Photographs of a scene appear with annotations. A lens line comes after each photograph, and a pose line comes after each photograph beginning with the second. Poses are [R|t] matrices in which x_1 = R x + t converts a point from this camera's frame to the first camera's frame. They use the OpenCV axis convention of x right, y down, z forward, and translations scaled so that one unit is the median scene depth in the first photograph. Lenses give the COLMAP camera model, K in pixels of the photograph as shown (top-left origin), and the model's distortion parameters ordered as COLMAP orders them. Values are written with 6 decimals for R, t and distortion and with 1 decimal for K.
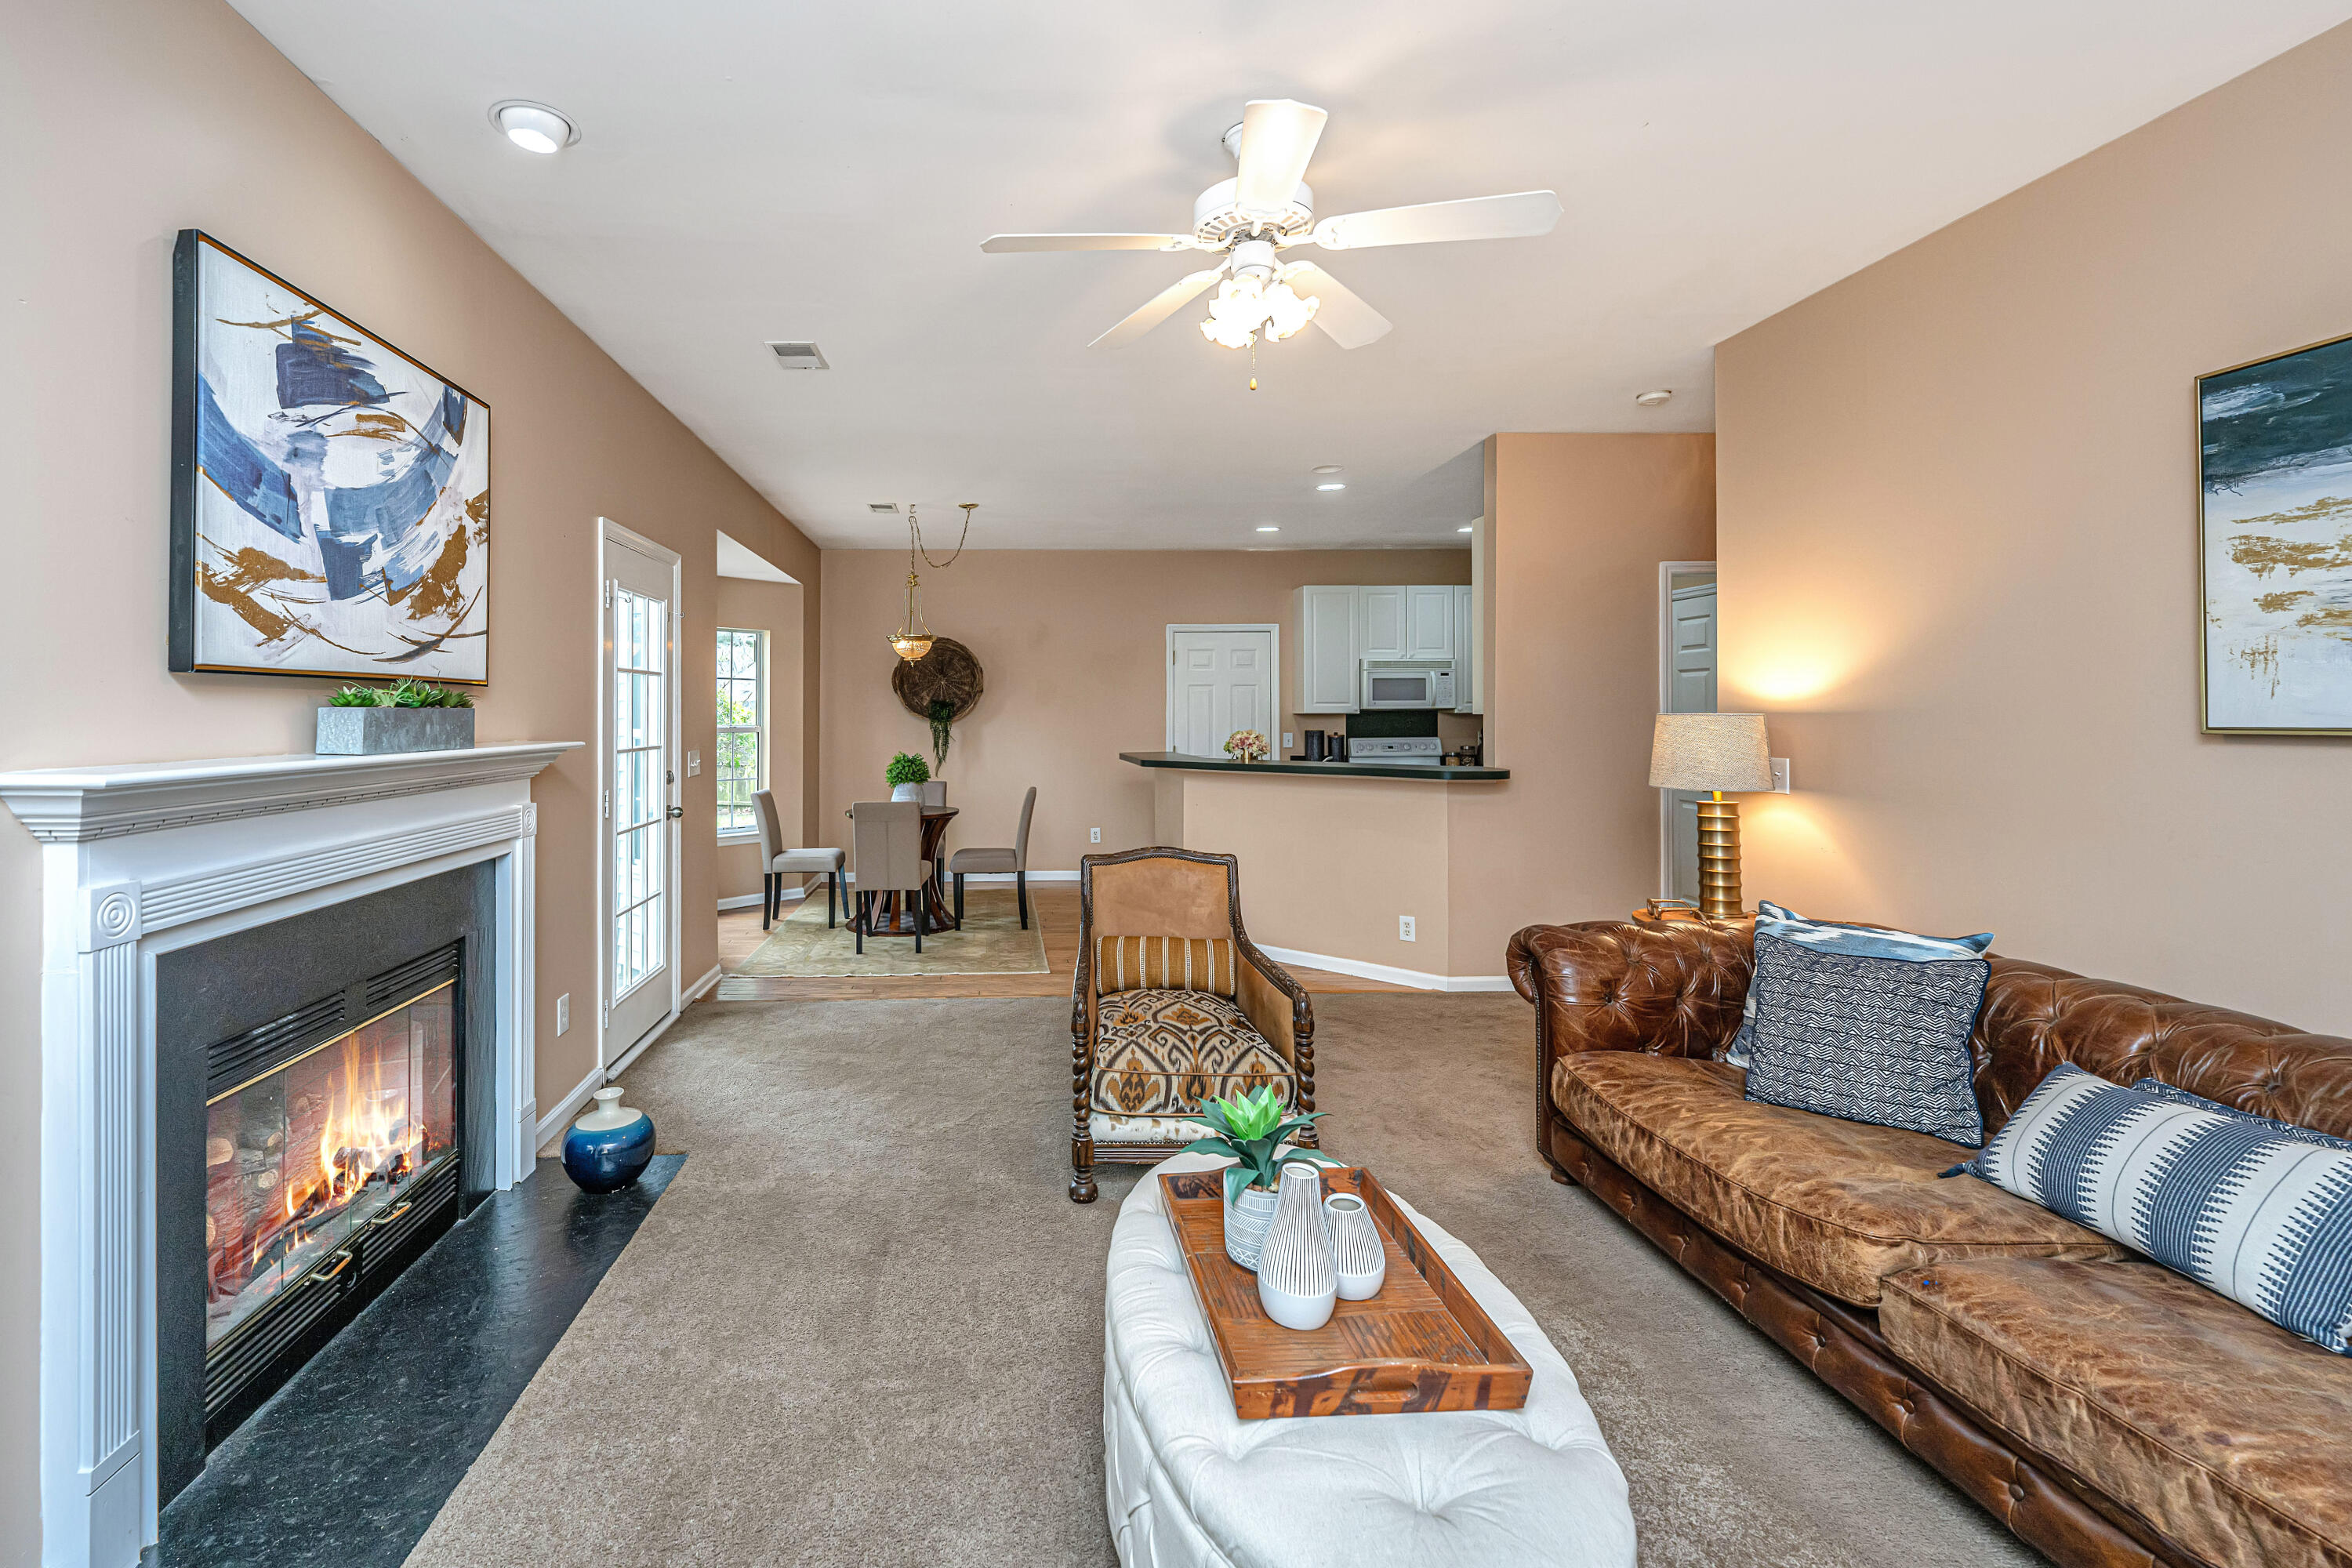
lens RADIAL K [[1034.1, 0, 1026.3], [0, 1034.1, 704.3], [0, 0, 1]] dist [-0.003884, -0.000730]
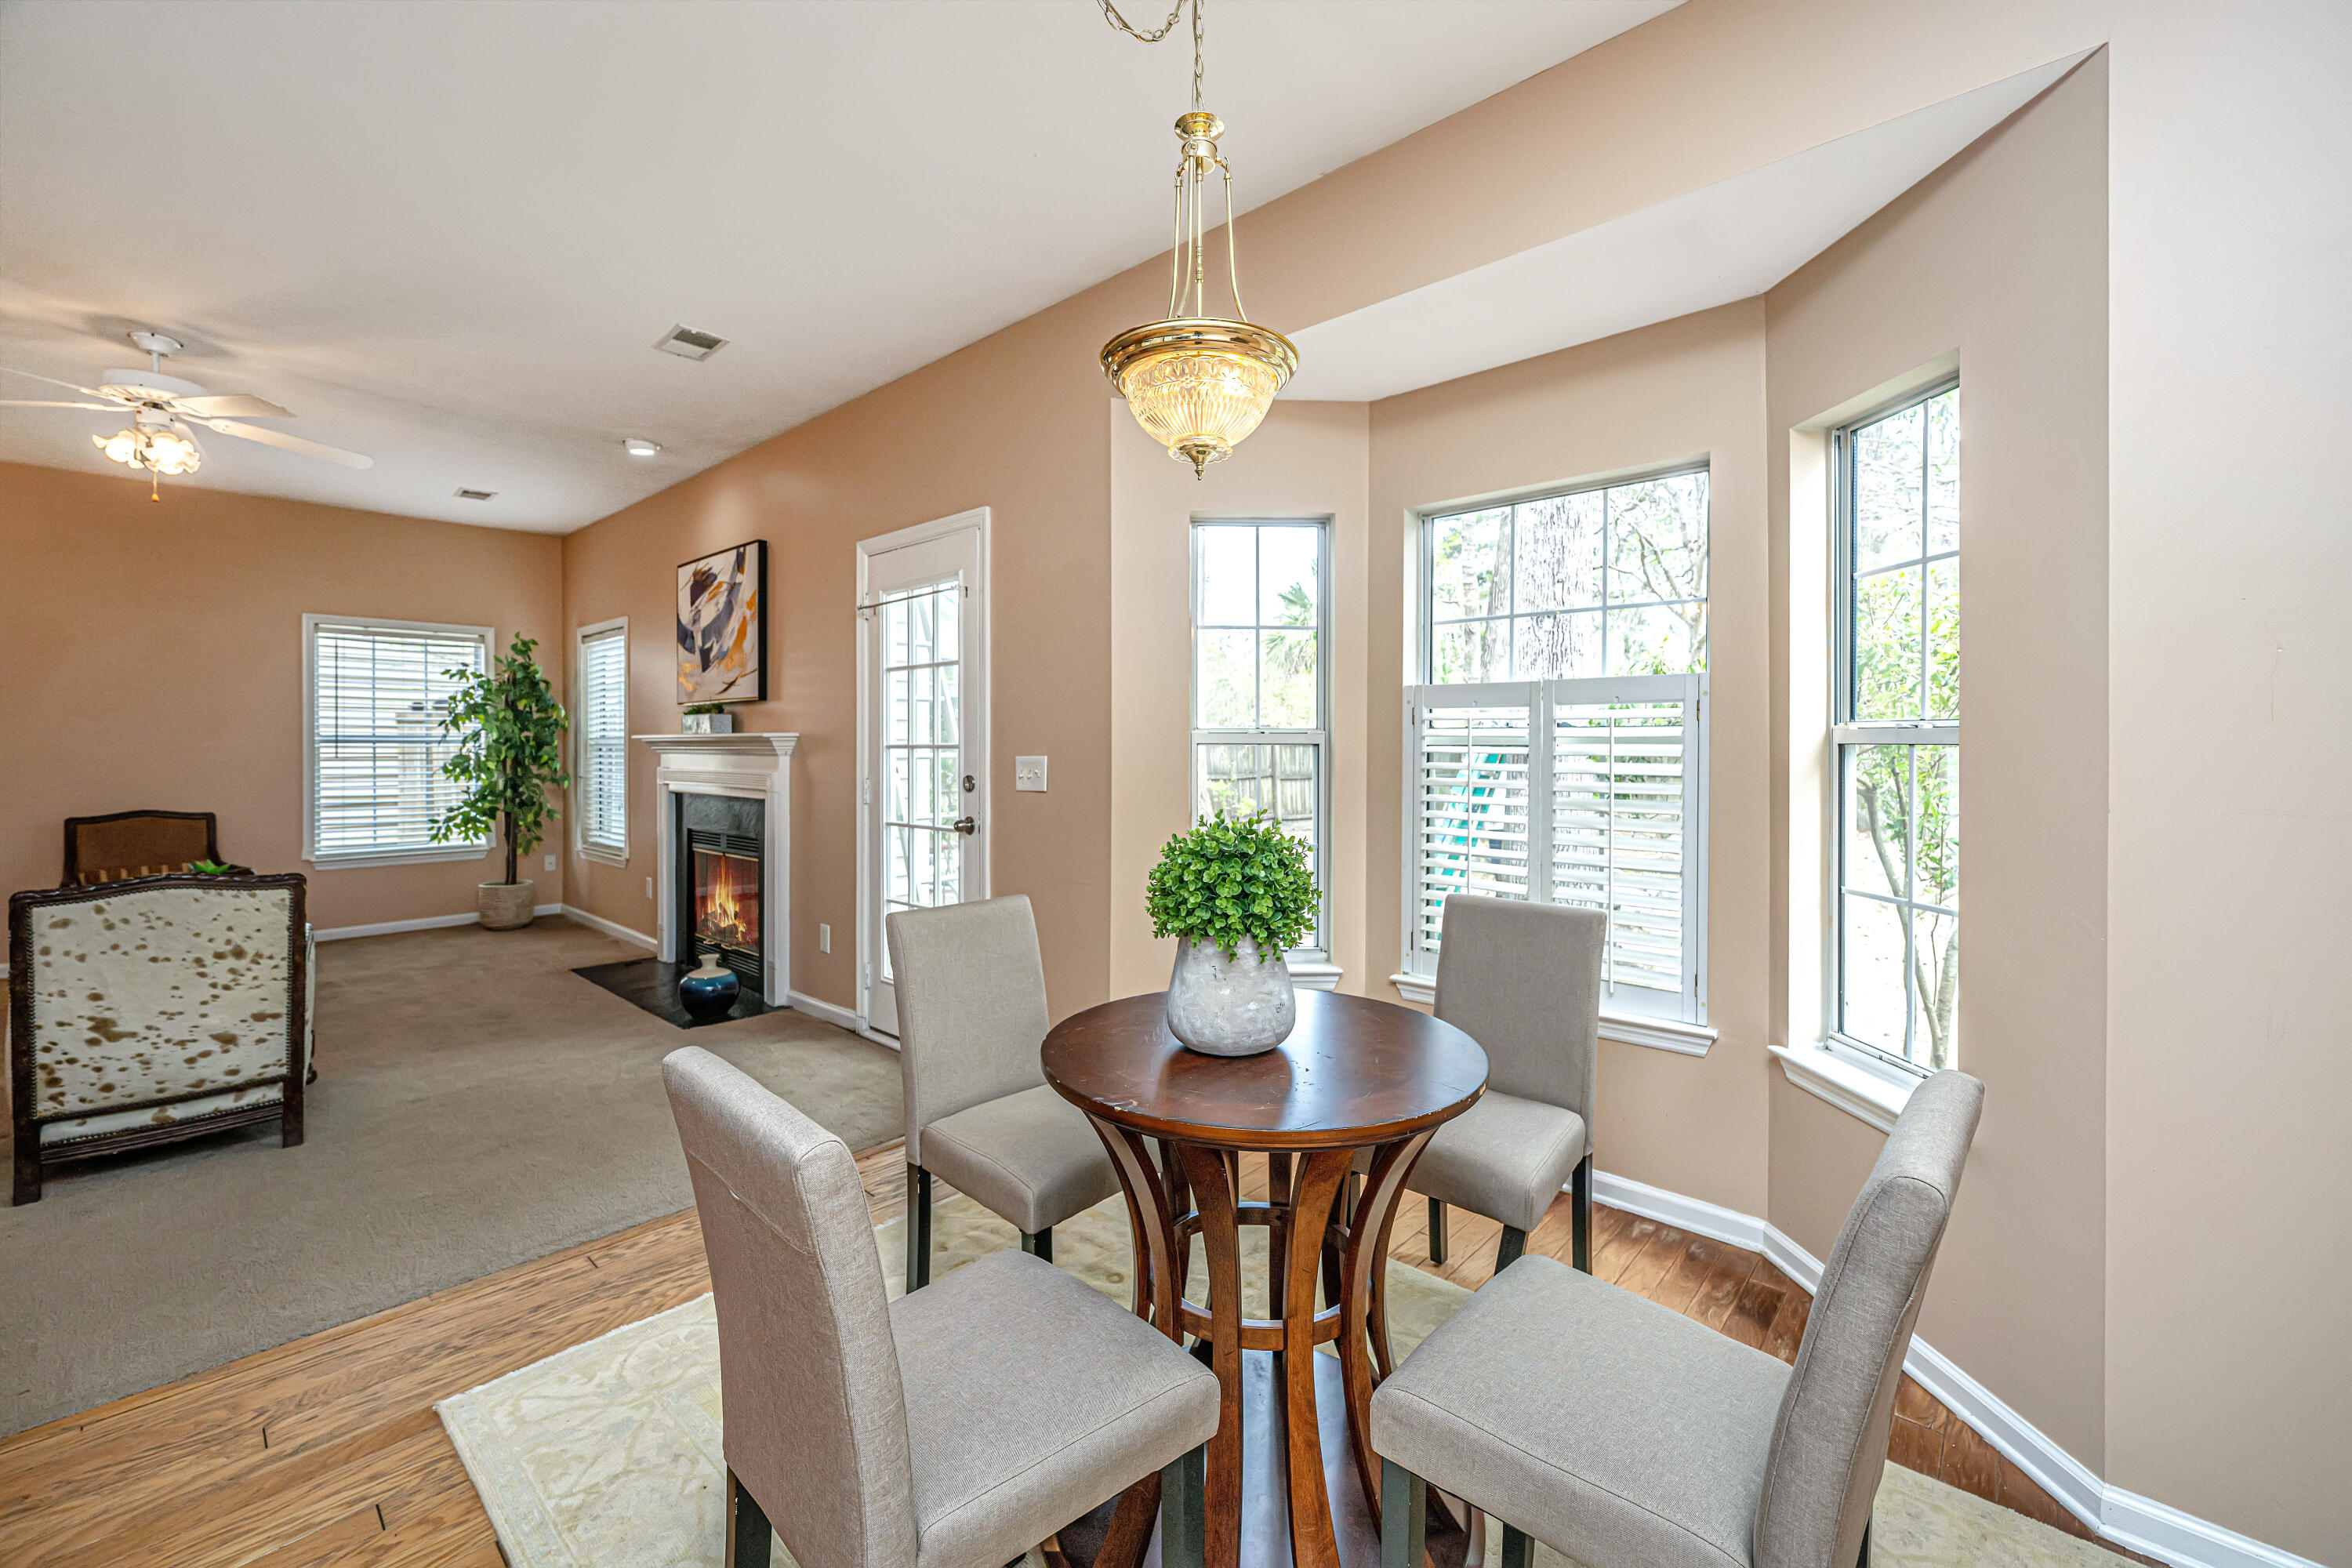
lens RADIAL K [[953.6, 0, 1202.3], [0, 953.6, 749.1], [0, 0, 1]] dist [-0.002997, 0.000276]
pose [[-0.685200, 0.002099, -0.728352, 0.147883], [0.005461, 0.999983, -0.002255, 0.077453], [0.728335, -0.005522, -0.685199, 2.812403]]
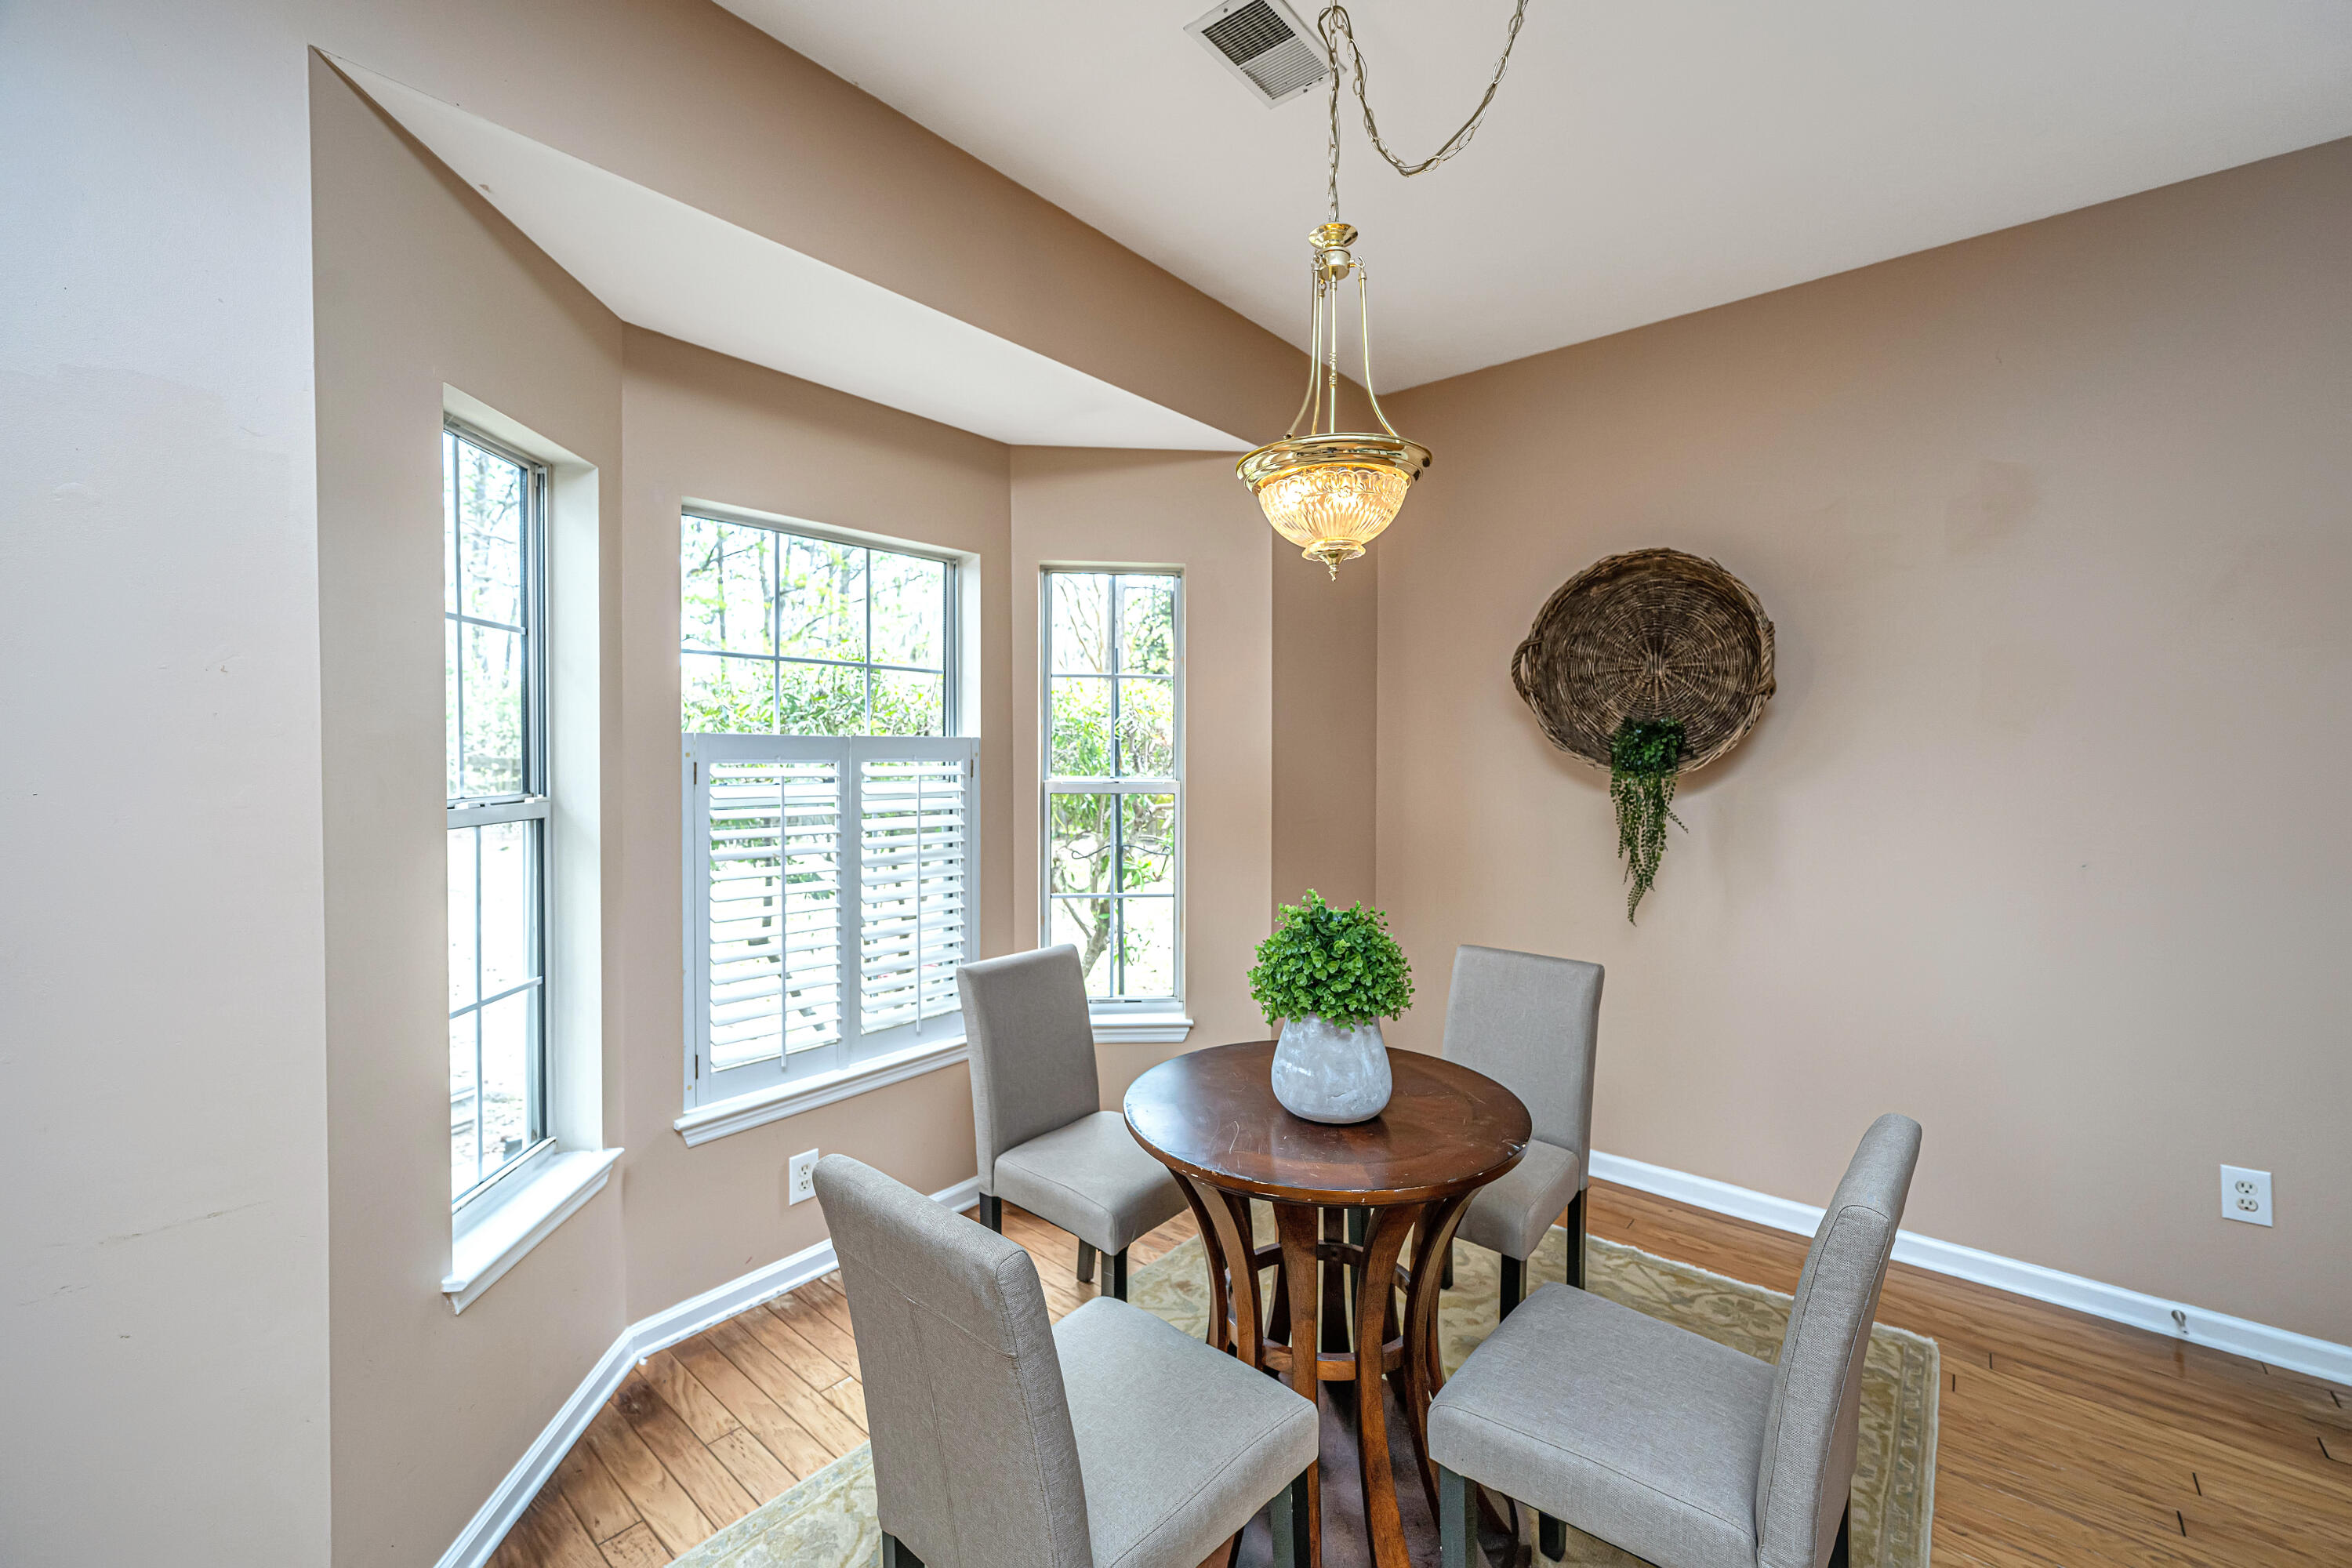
lens RADIAL K [[953.6, 0, 1166.4], [0, 953.6, 771.7], [0, 0, 1]] dist [-0.002997, 0.000276]
pose [[0.749122, 0.016618, -0.662224, 0.045223], [0.001147, 0.999651, 0.026384, 0.017551], [0.662431, -0.020524, 0.748842, 1.894332]]
